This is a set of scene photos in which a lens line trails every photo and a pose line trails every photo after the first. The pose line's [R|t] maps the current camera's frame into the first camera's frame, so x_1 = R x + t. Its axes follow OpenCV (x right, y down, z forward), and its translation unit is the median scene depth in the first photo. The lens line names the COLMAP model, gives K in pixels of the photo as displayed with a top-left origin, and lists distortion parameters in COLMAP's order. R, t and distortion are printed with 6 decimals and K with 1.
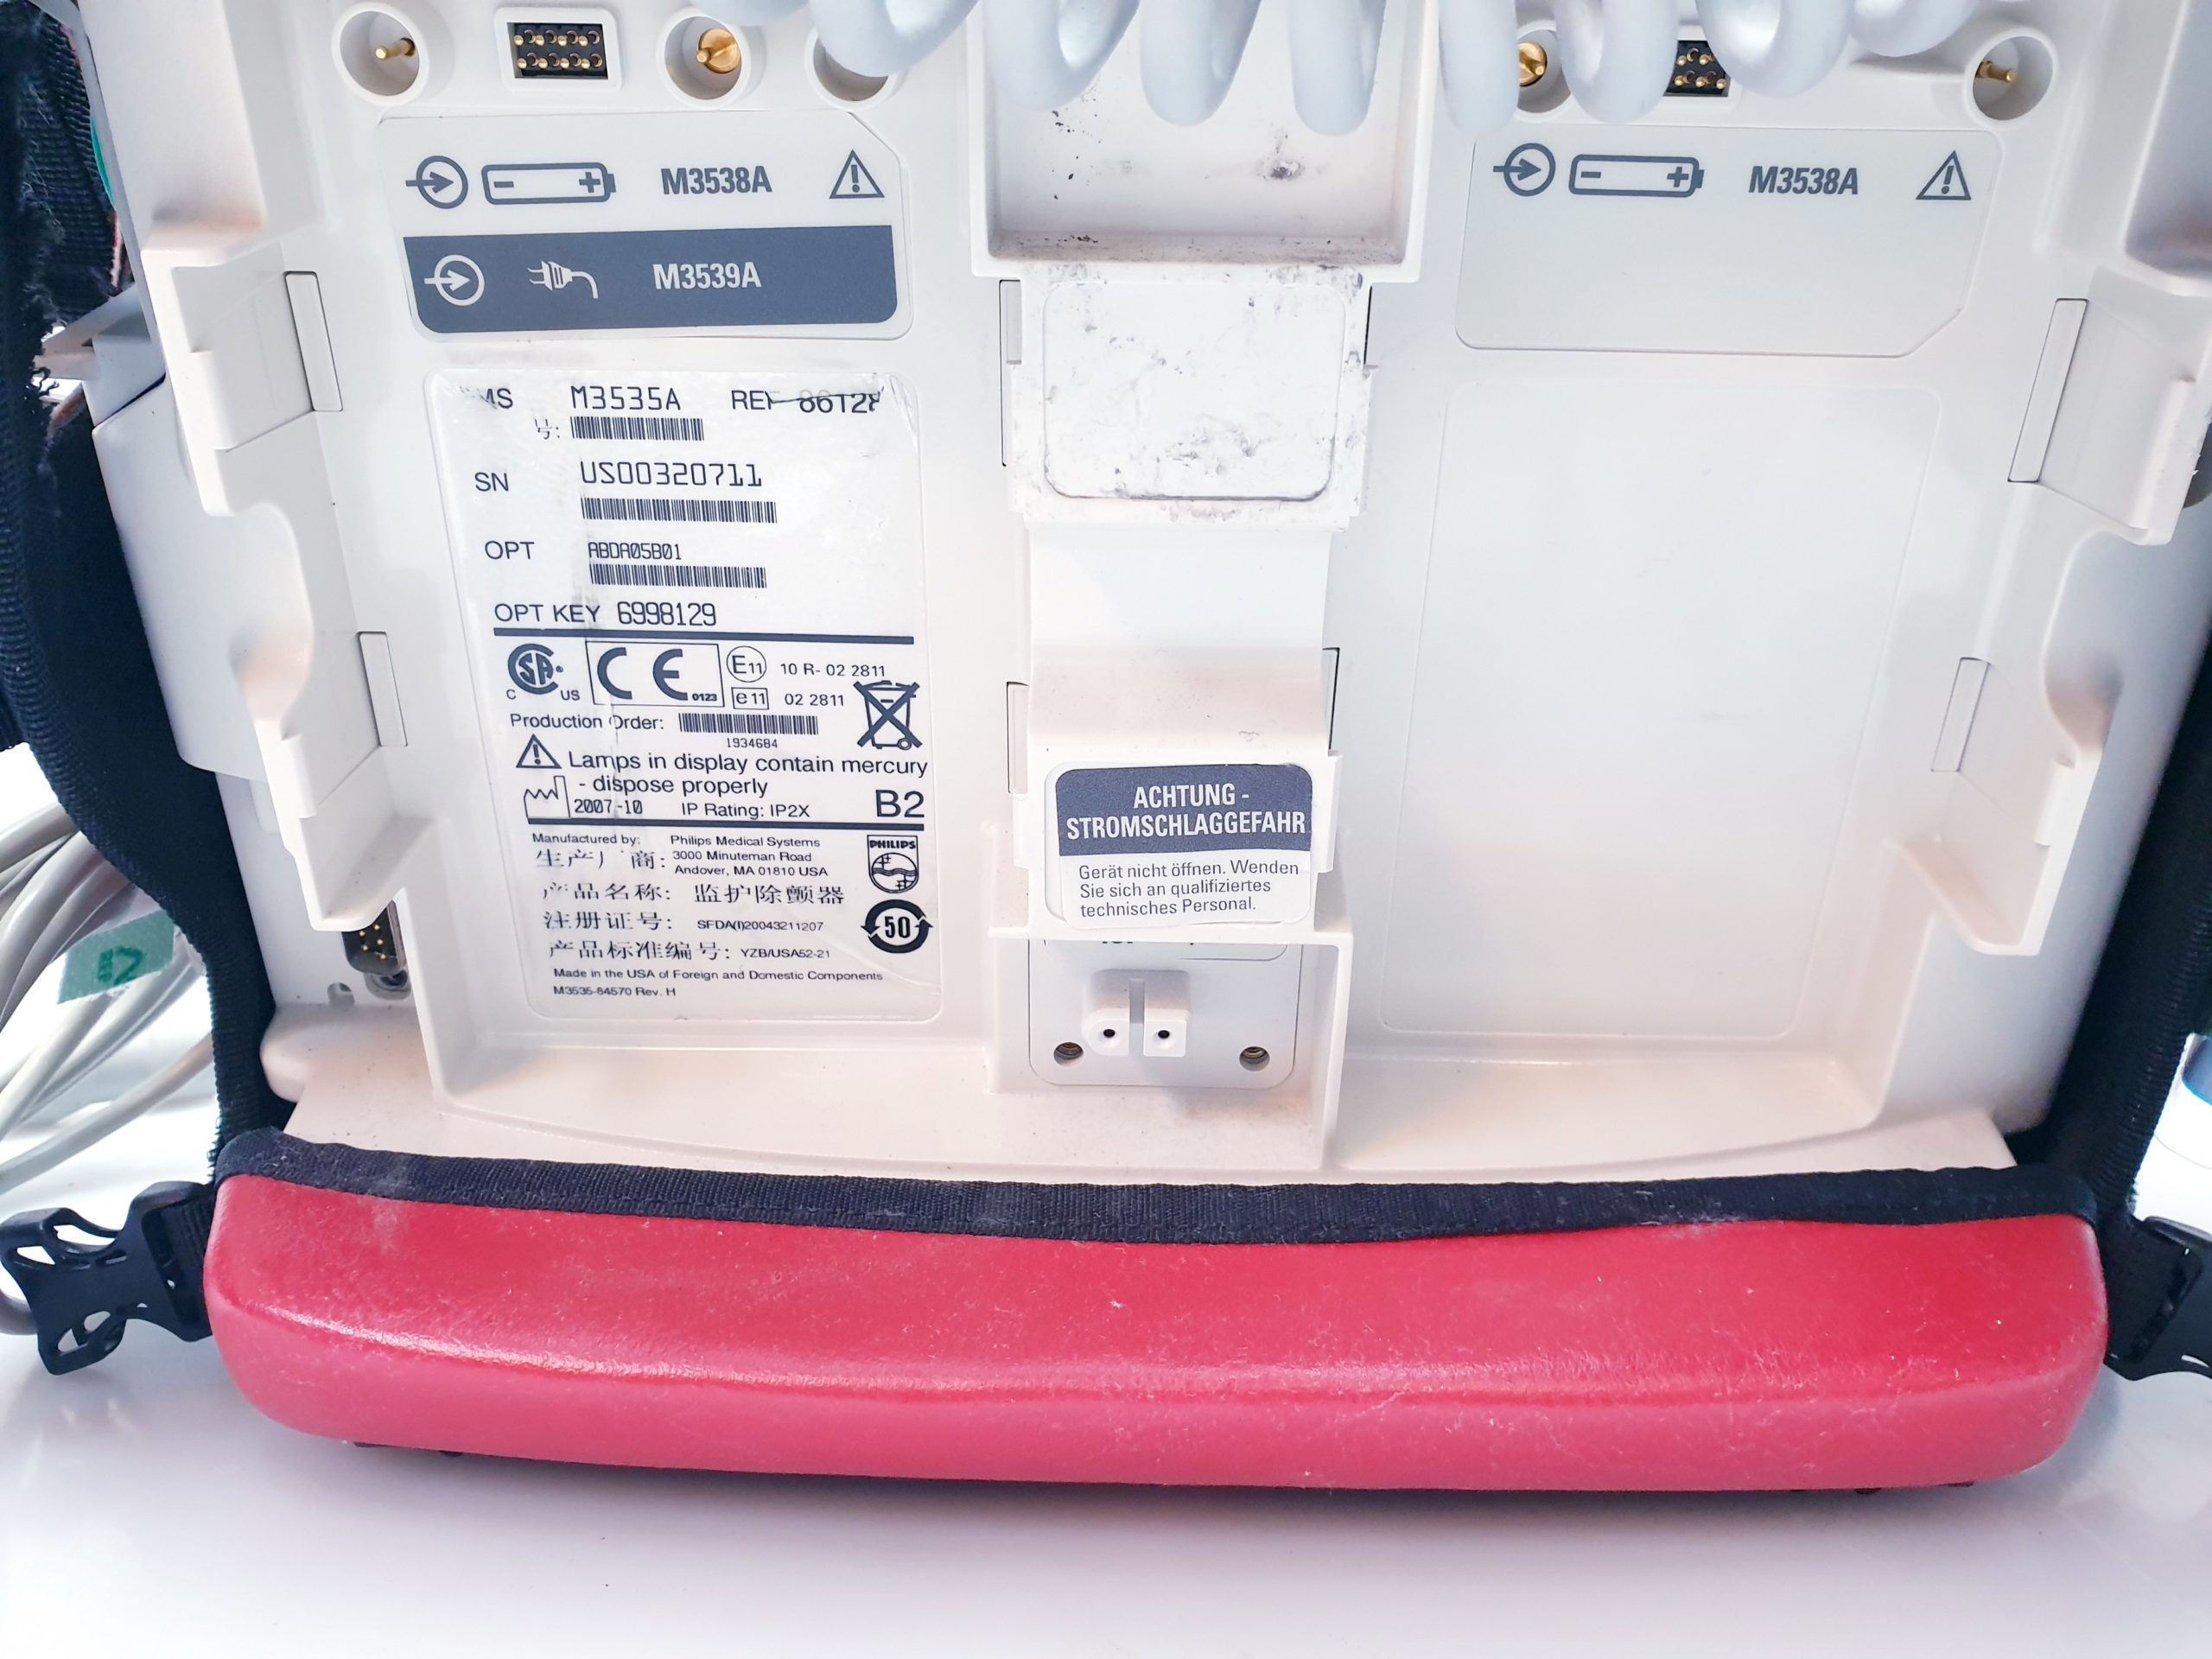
lens RADIAL K [[1774.3, 0, 1104.9], [0, 1774.3, 800.6], [0, 0, 1]] dist [-0.036594, 0.121778]
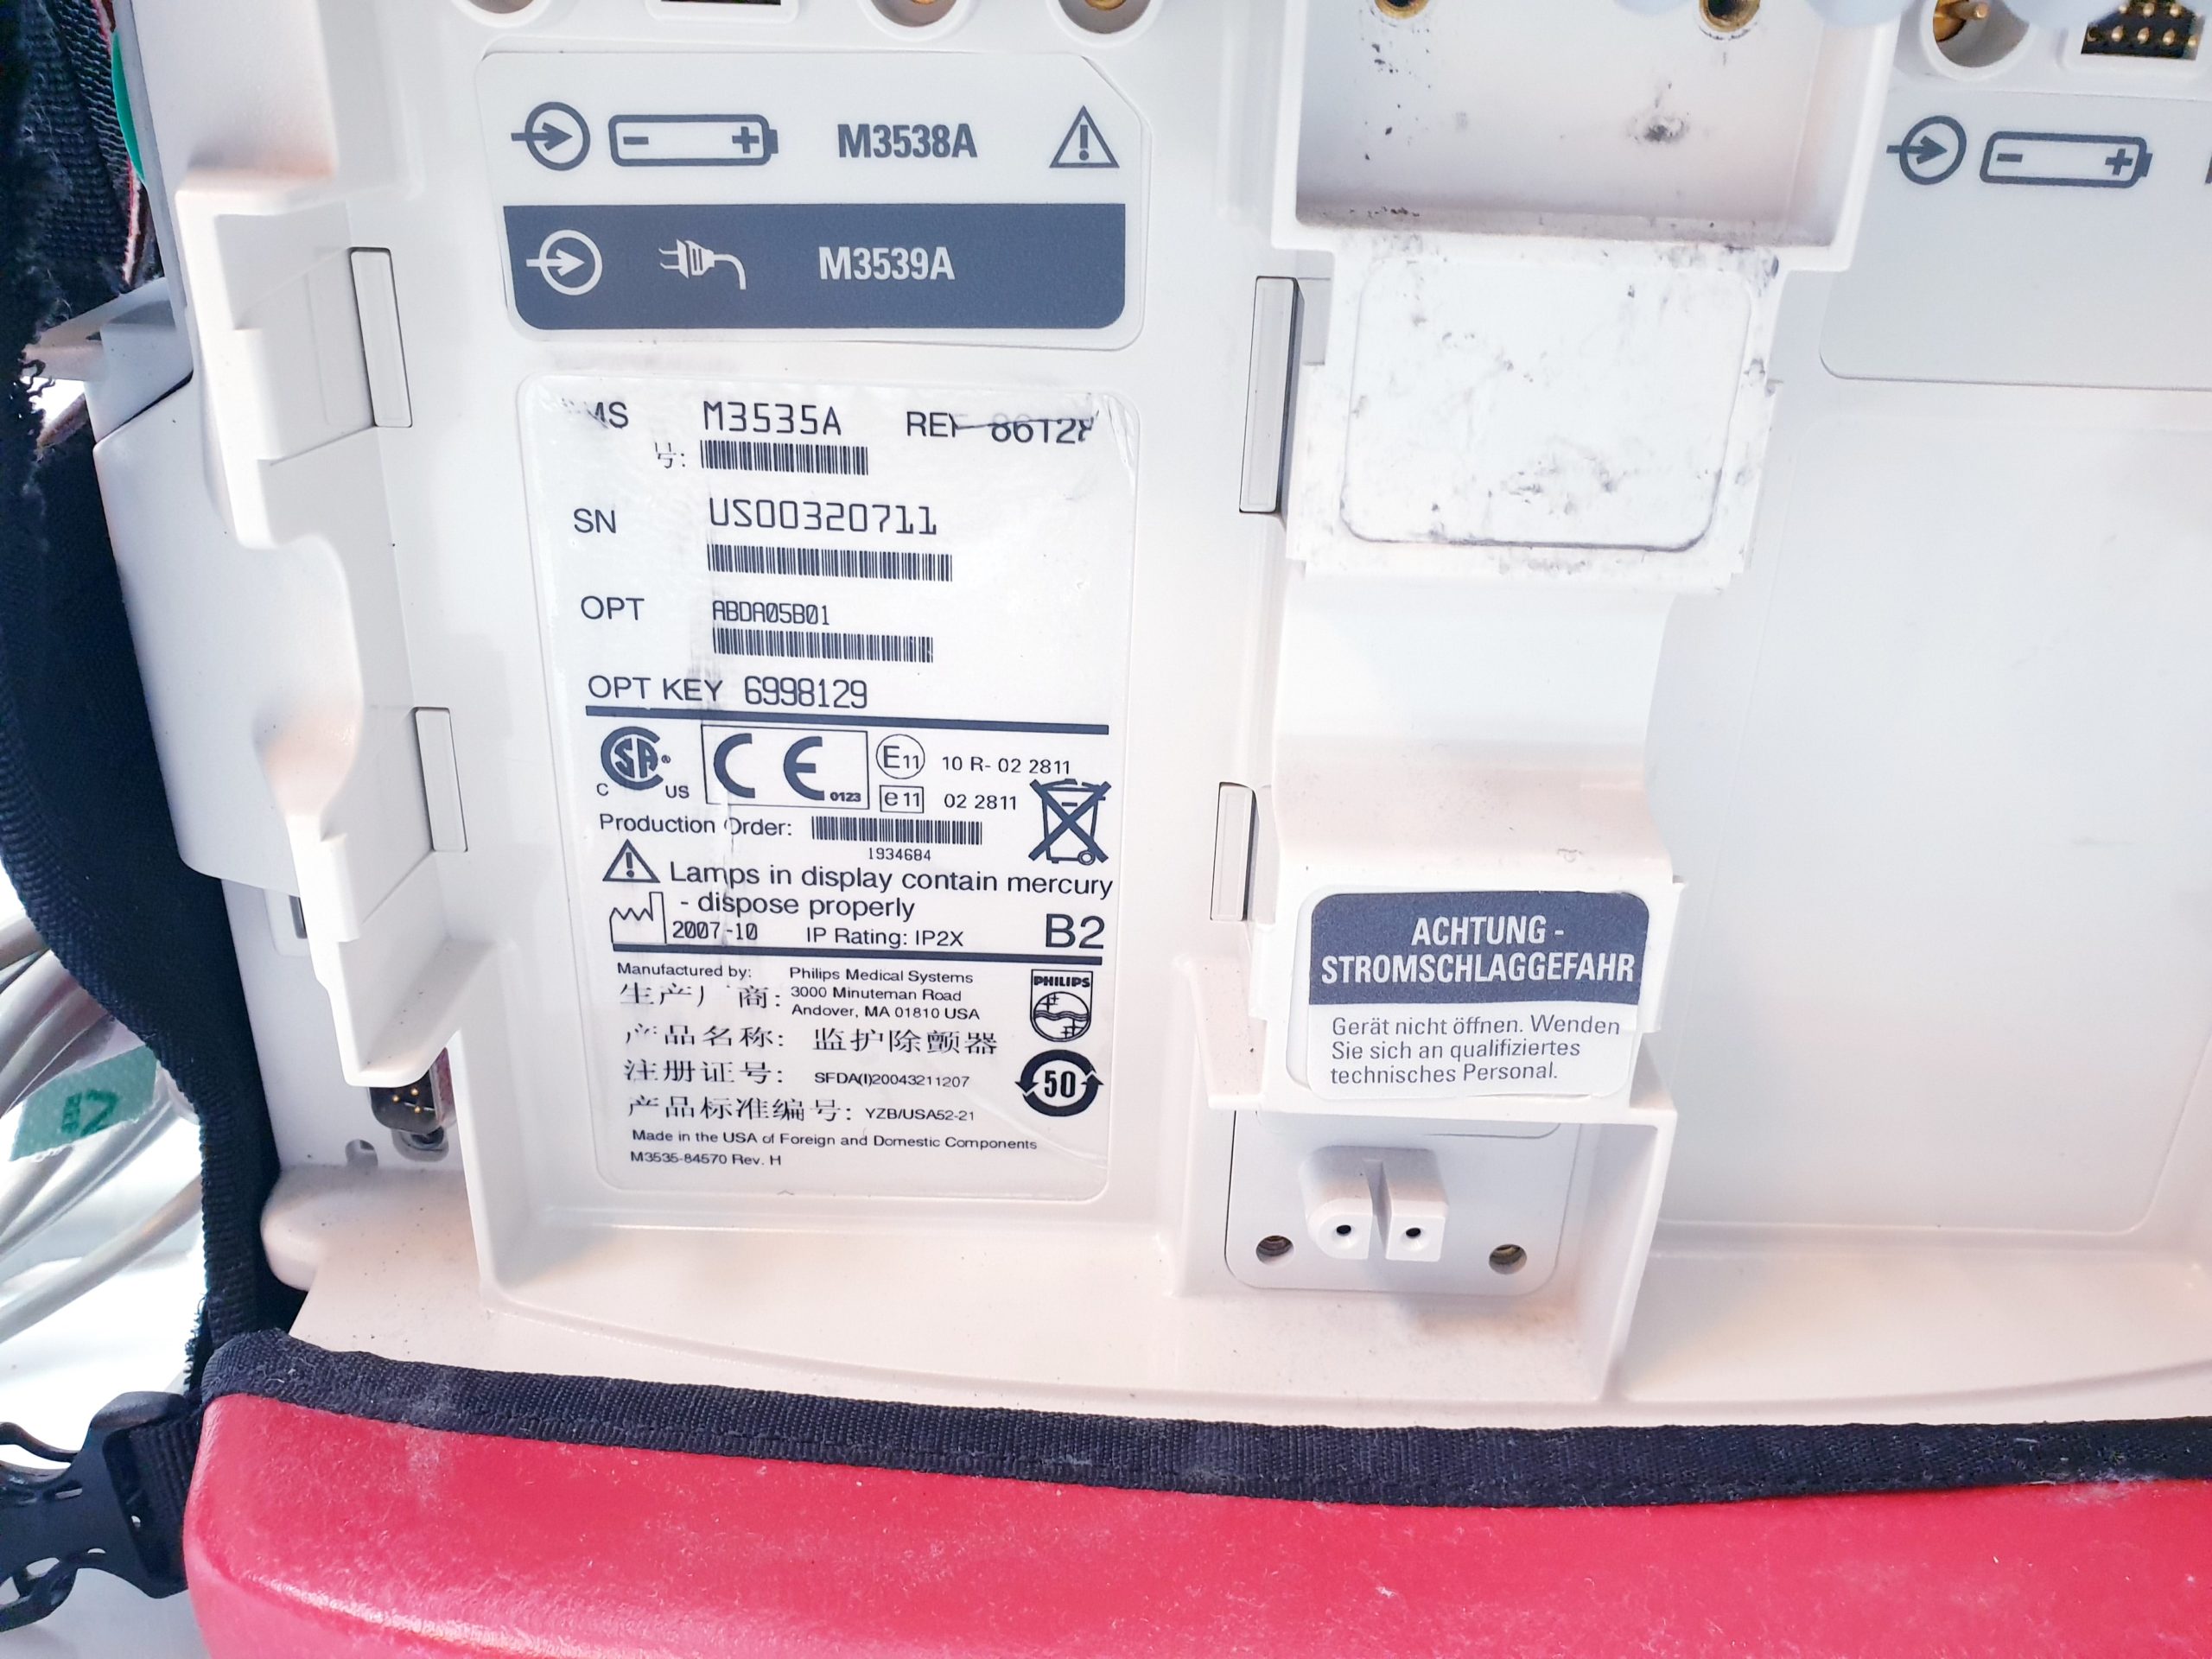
lens RADIAL K [[1757.4, 0, 1109.5], [0, 1757.4, 826.0], [0, 0, 1]] dist [-0.022656, 0.072503]
pose [[0.999628, 0.016013, 0.022061, -0.127734], [-0.014881, 0.998610, -0.050568, -0.006962], [-0.022840, 0.050221, 0.998477, 0.209903]]
